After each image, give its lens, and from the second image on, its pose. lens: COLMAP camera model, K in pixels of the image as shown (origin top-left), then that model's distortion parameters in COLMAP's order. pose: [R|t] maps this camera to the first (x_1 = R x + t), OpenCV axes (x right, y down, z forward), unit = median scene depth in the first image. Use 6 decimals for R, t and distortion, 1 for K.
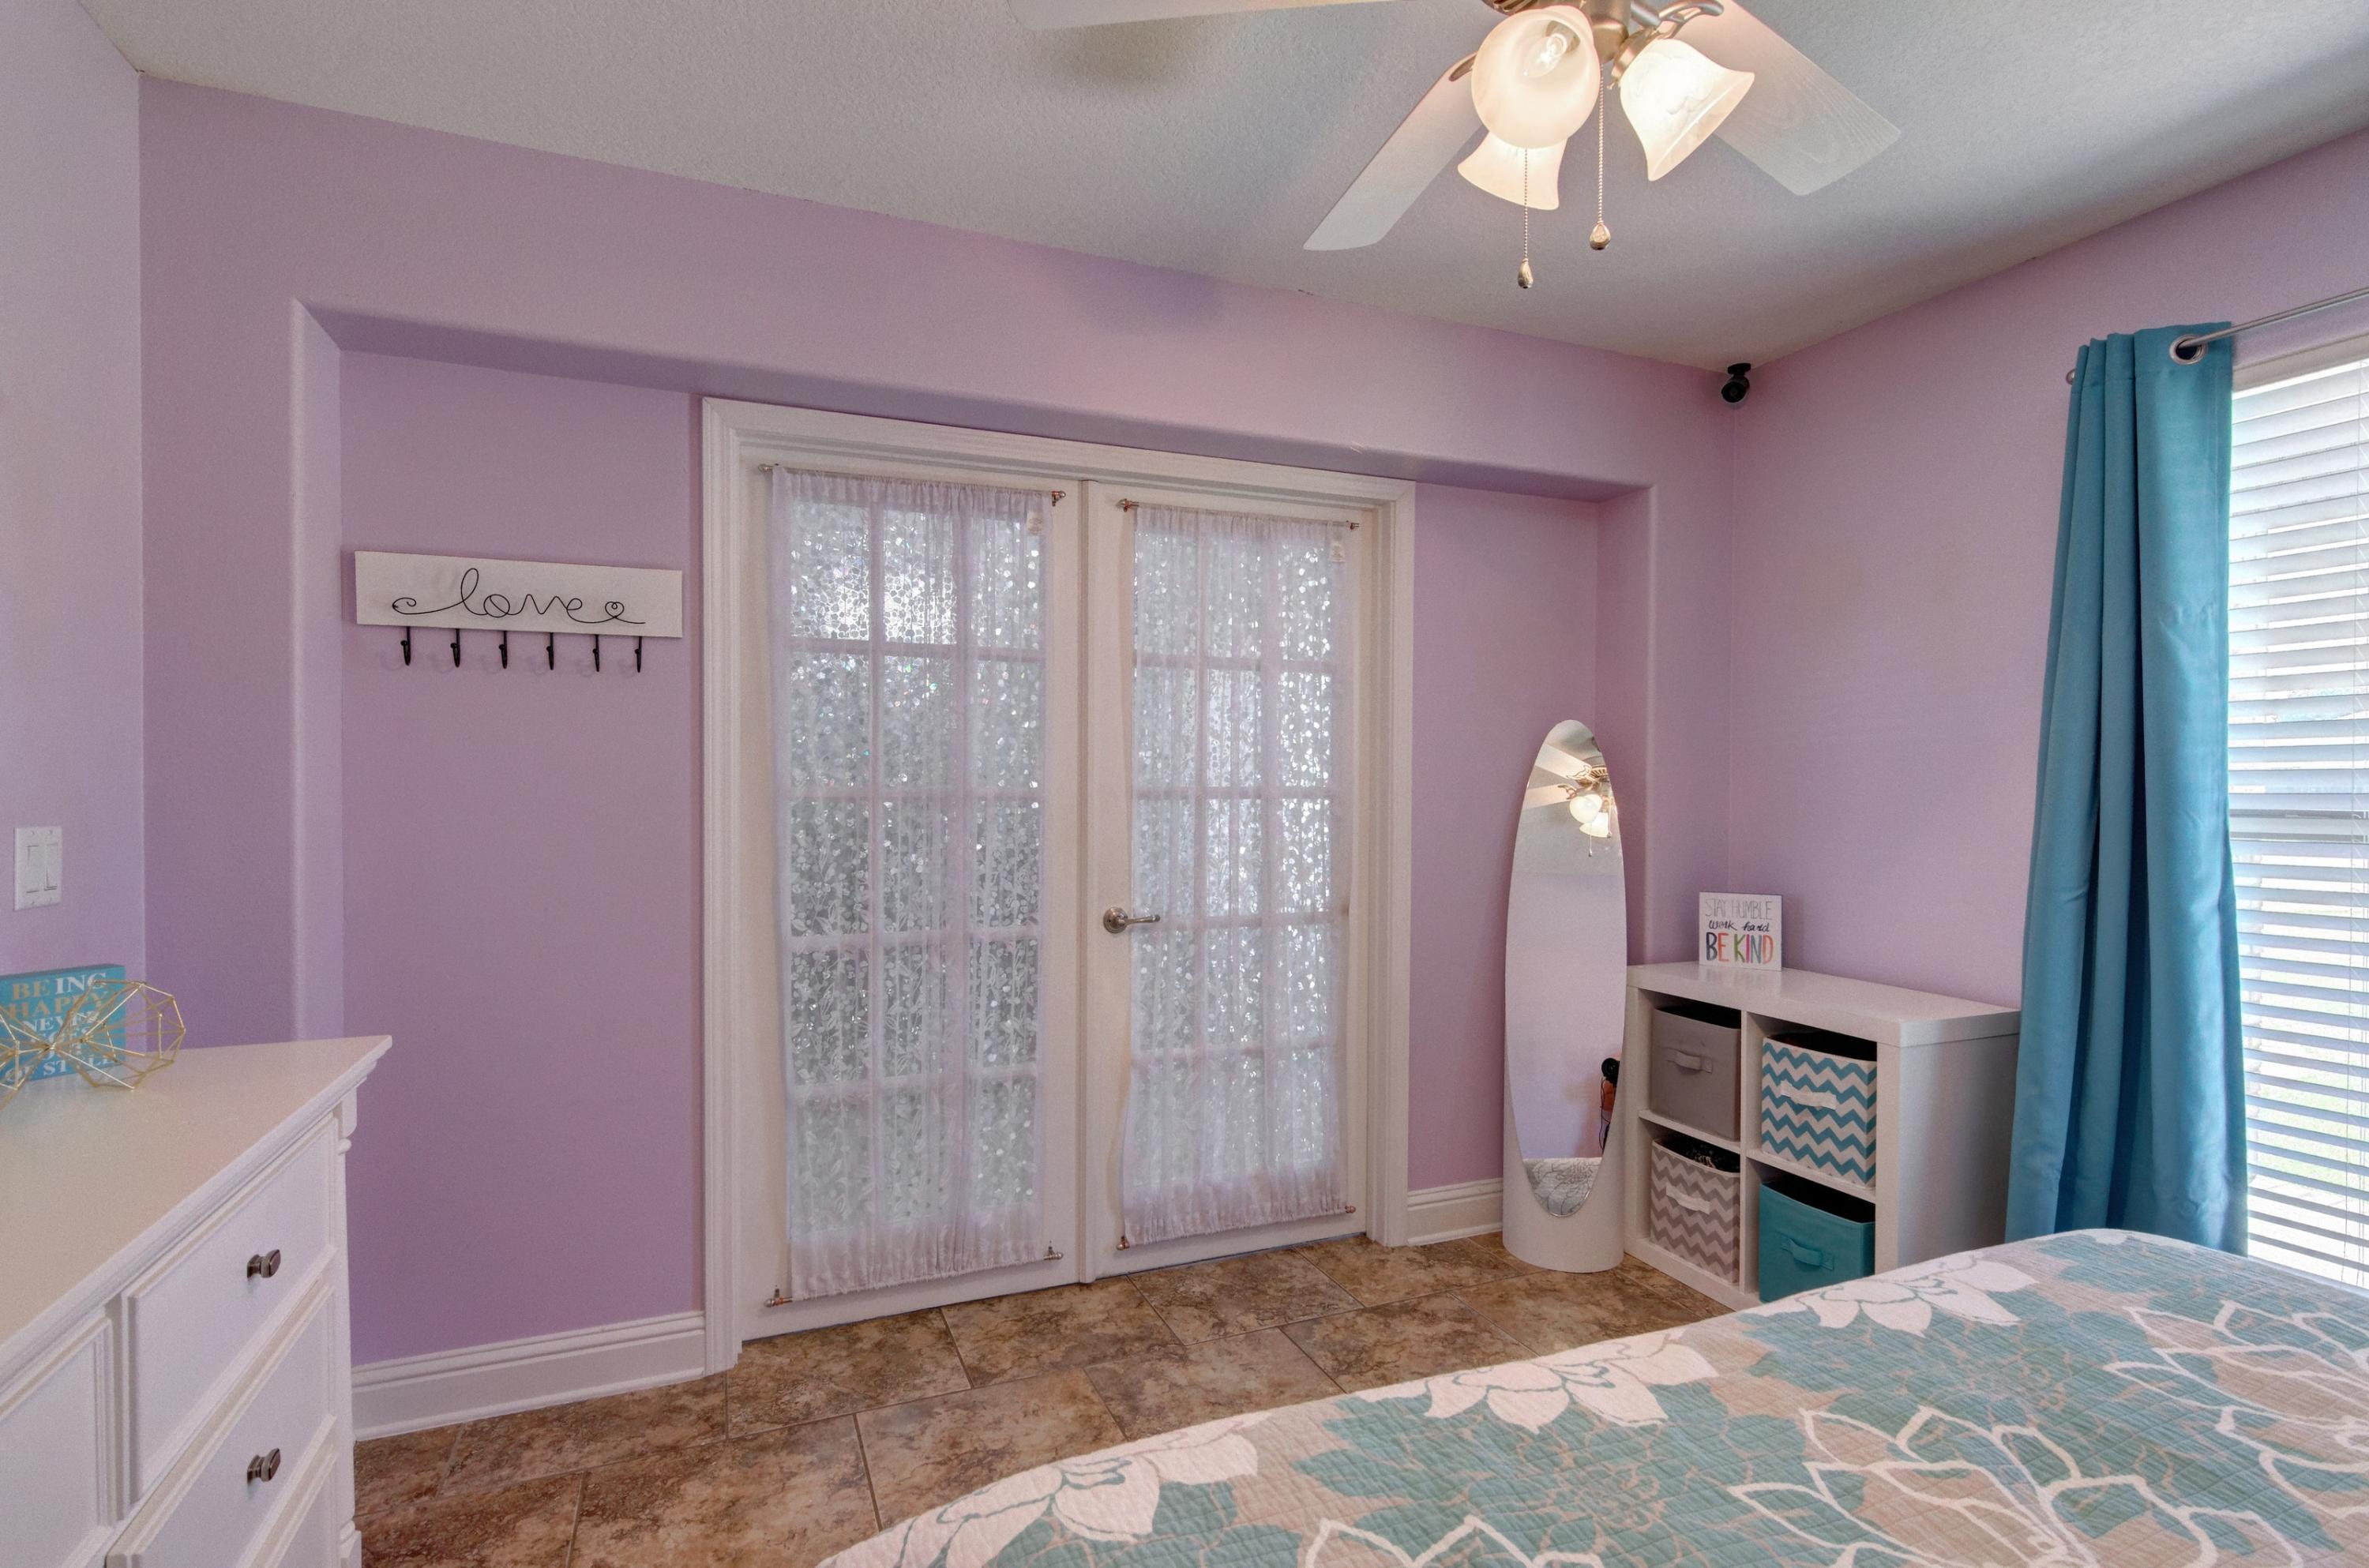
lens RADIAL K [[1143.1, 0, 1186.7], [0, 1143.1, 795.5], [0, 0, 1]] dist [0.005558, -0.002891]
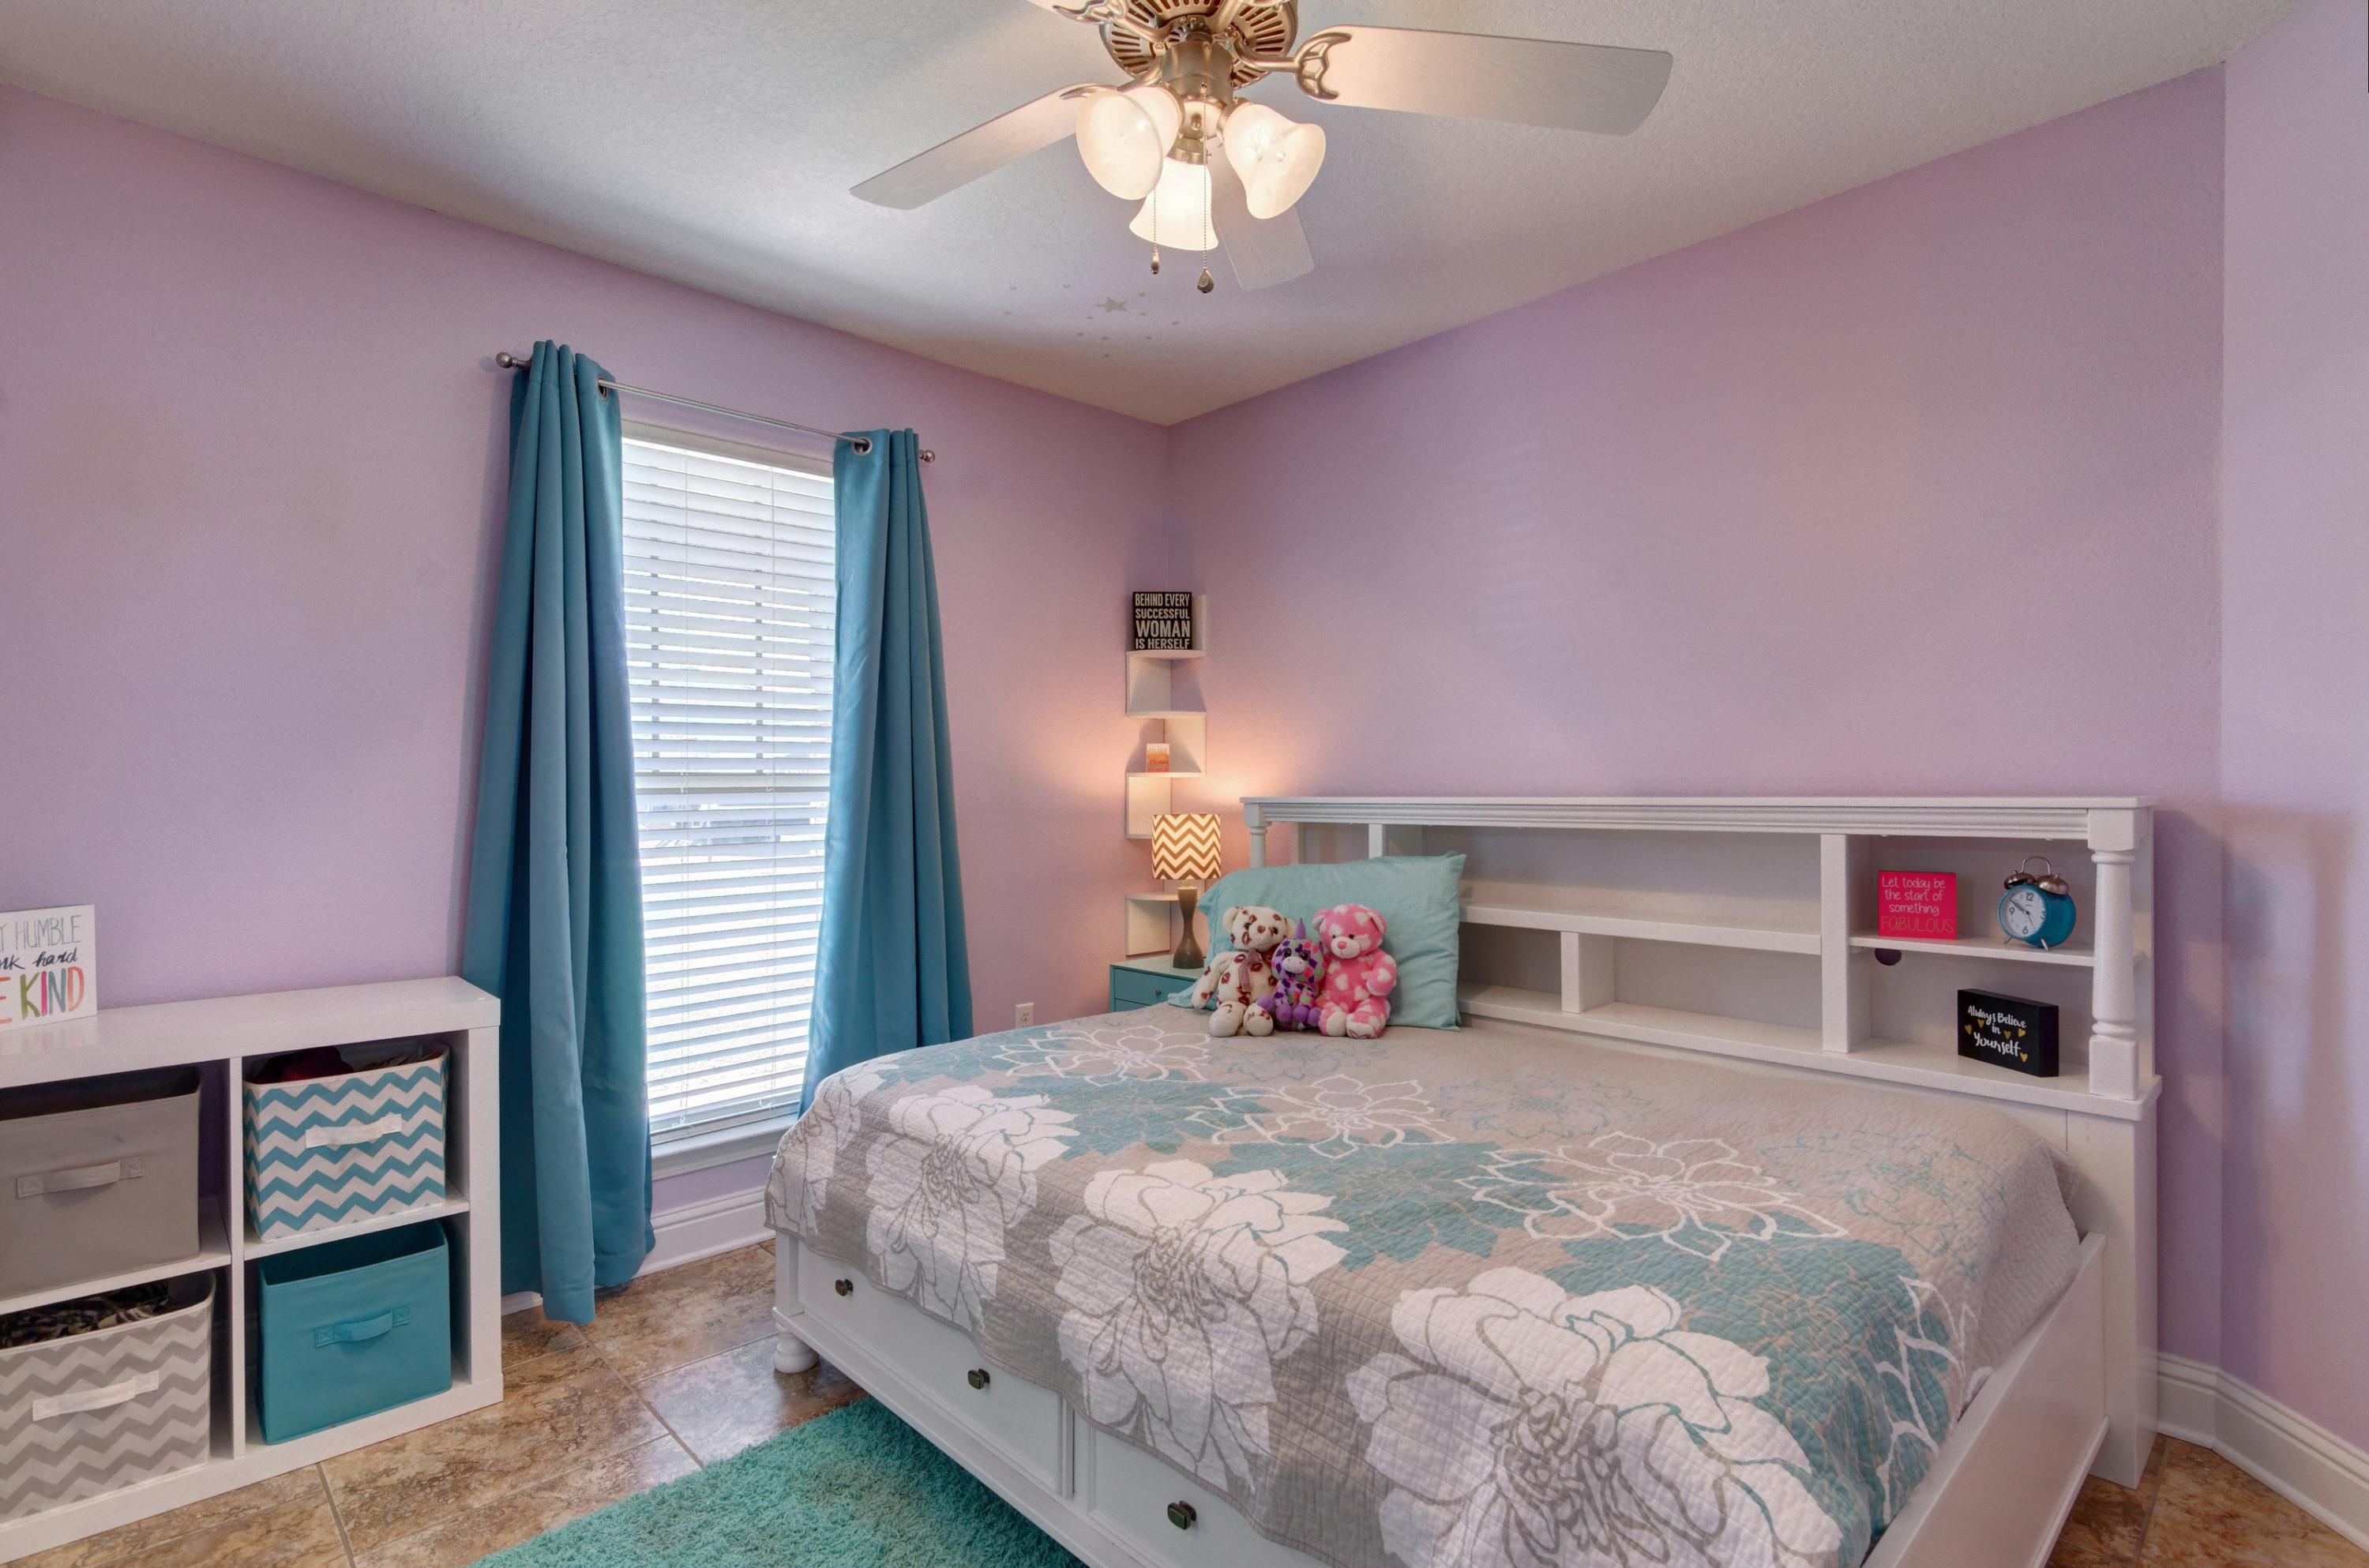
lens RADIAL K [[1143.1, 0, 1179.2], [0, 1143.1, 784.7], [0, 0, 1]] dist [0.005558, -0.002891]
pose [[-0.366016, 0.000236, 0.930608, -0.407028], [0.012243, 0.999915, 0.004561, 0.024678], [-0.930528, 0.013063, -0.365988, 0.754678]]
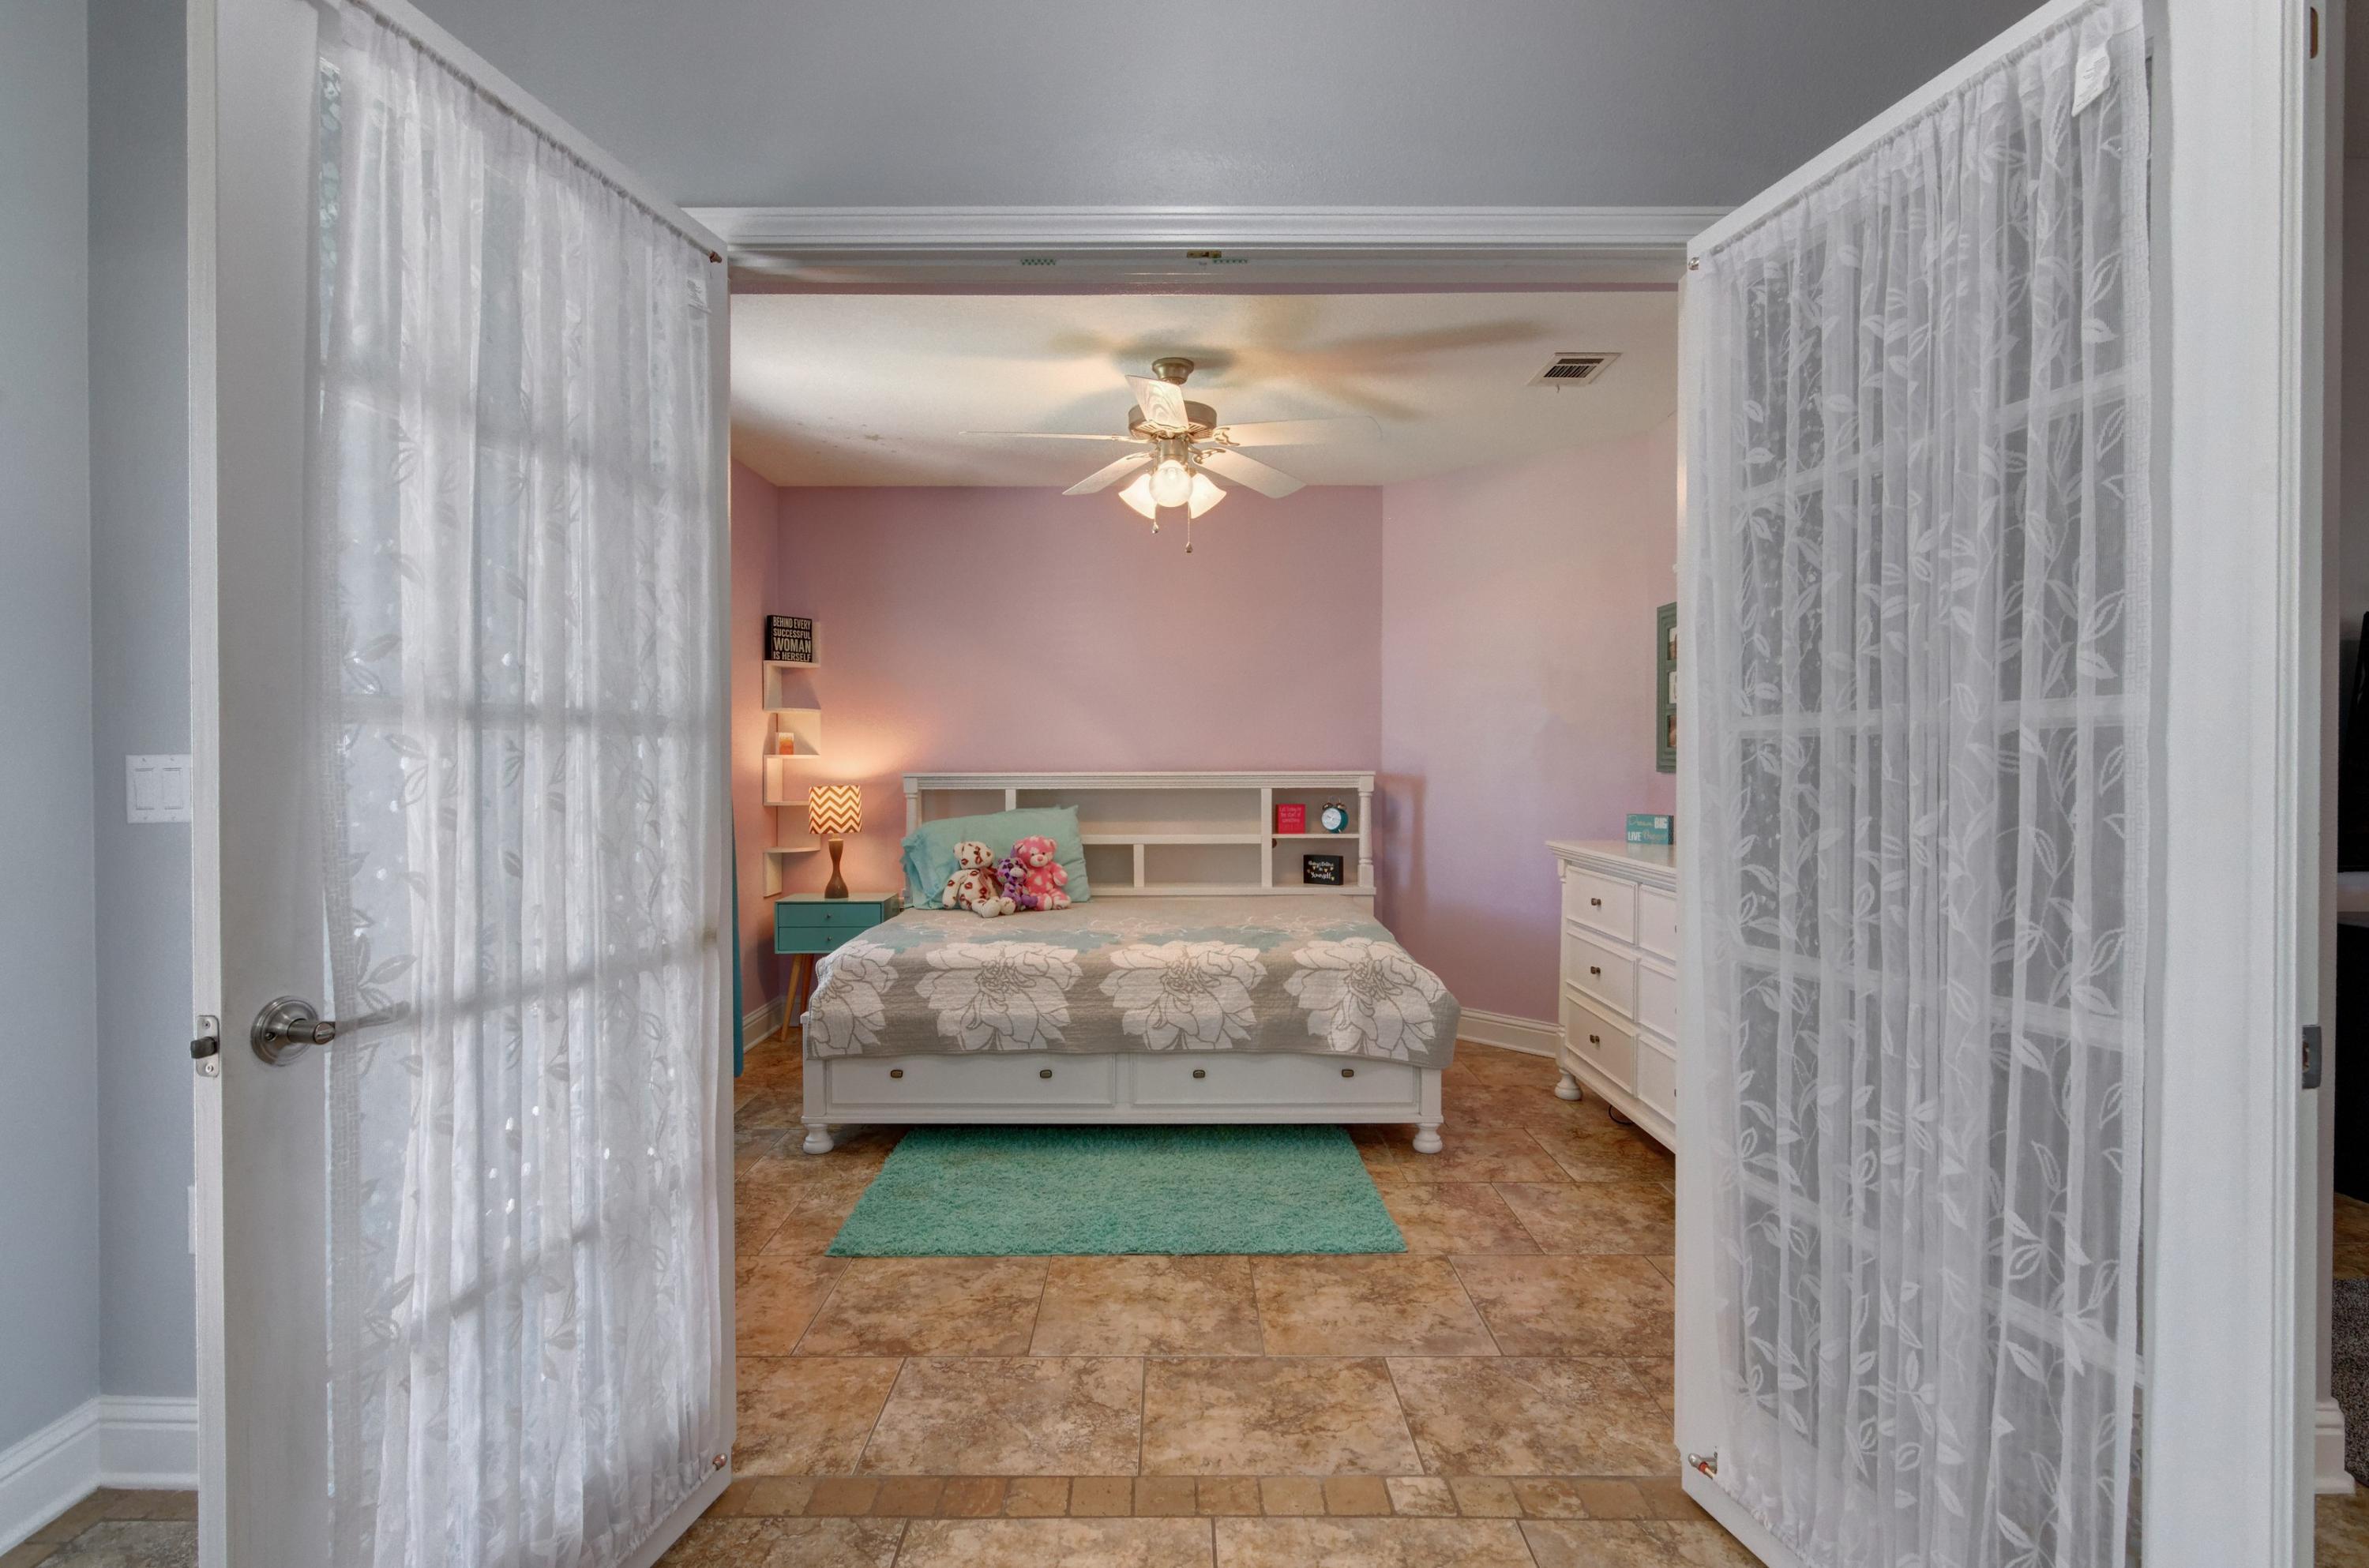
lens RADIAL K [[1143.1, 0, 1188.0], [0, 1143.1, 775.4], [0, 0, 1]] dist [0.005558, -0.002891]
pose [[-0.929432, -0.003773, 0.368973, -0.359934], [0.003398, 0.999818, 0.018784, 0.015535], [-0.368977, 0.018713, -0.929250, 1.774766]]
